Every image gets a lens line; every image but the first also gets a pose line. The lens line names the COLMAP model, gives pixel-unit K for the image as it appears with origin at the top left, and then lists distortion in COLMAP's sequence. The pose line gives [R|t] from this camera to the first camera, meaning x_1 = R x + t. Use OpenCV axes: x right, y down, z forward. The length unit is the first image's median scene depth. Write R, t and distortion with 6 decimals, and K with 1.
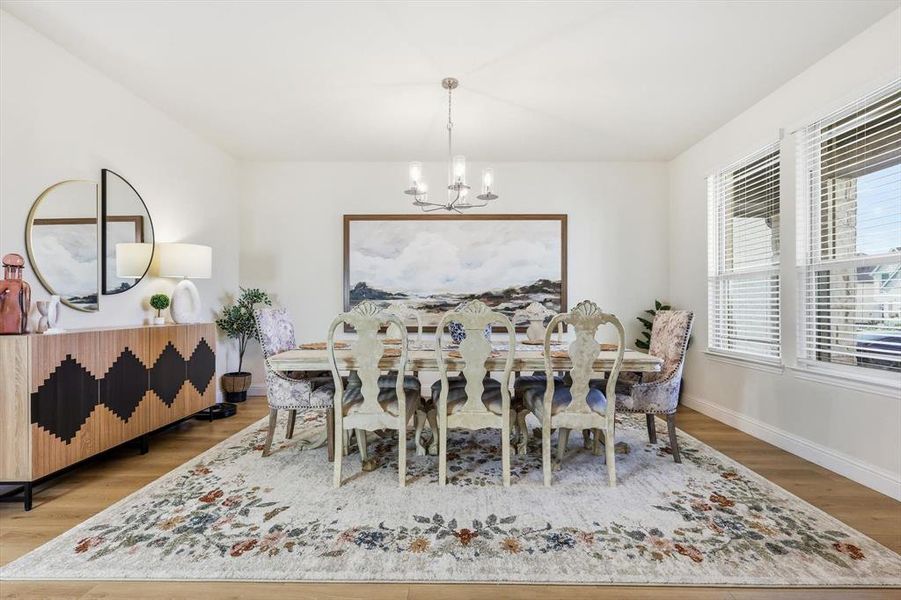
lens RADIAL K [[398.1, 0, 448.8], [0, 398.1, 304.1], [0, 0, 1]] dist [0.004463, -0.000026]
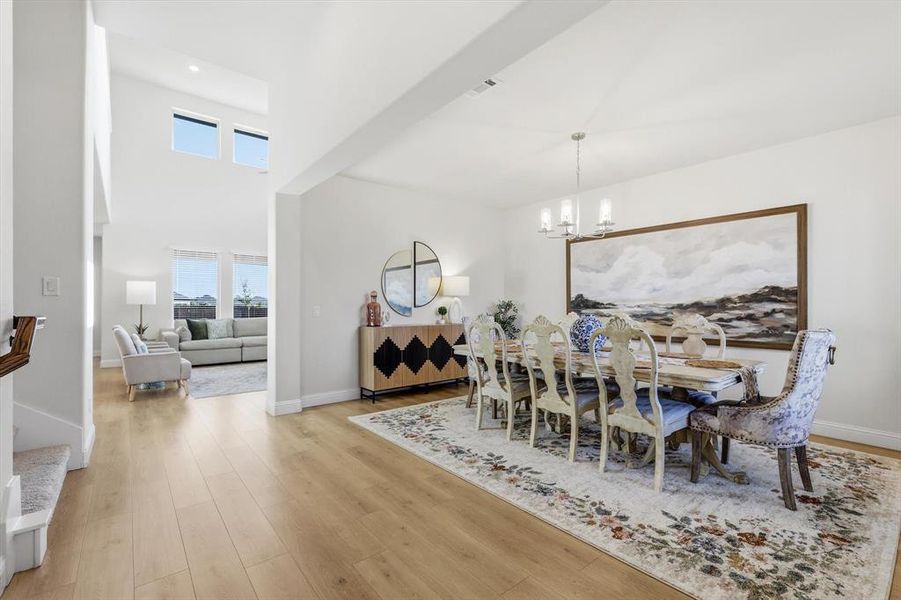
lens RADIAL K [[398.1, 0, 456.7], [0, 398.1, 303.6], [0, 0, 1]] dist [0.004463, -0.000026]
pose [[0.650066, -0.003597, -0.759869, 0.723660], [-0.000849, 0.999985, -0.005460, -0.031662], [0.759877, 0.004194, 0.650053, -0.085875]]
